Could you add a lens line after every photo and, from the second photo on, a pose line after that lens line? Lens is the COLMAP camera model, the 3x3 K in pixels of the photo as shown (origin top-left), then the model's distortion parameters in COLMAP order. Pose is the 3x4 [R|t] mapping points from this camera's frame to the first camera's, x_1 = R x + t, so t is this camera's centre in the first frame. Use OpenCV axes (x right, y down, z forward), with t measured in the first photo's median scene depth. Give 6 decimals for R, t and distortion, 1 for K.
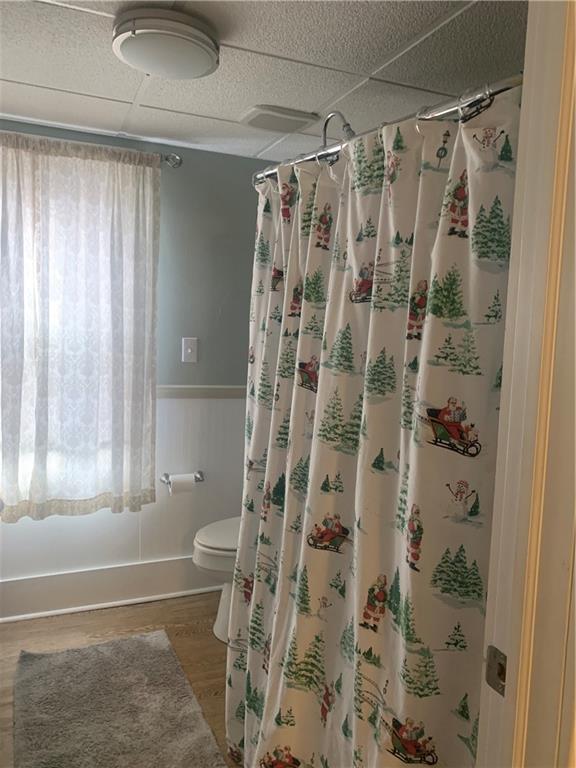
lens RADIAL K [[586.3, 0, 289.8], [0, 586.3, 387.4], [0, 0, 1]] dist [0.040524, -0.045558]
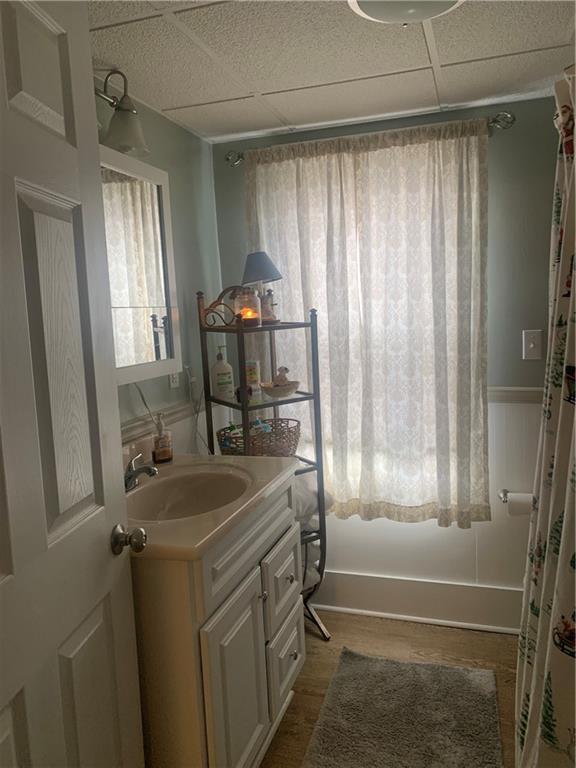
lens RADIAL K [[586.3, 0, 289.8], [0, 586.3, 387.4], [0, 0, 1]] dist [0.040524, -0.045558]
pose [[0.758259, 0.014367, -0.651795, 0.125133], [-0.006977, 0.999879, 0.013924, -0.014256], [0.651916, -0.006011, 0.758267, 0.160969]]
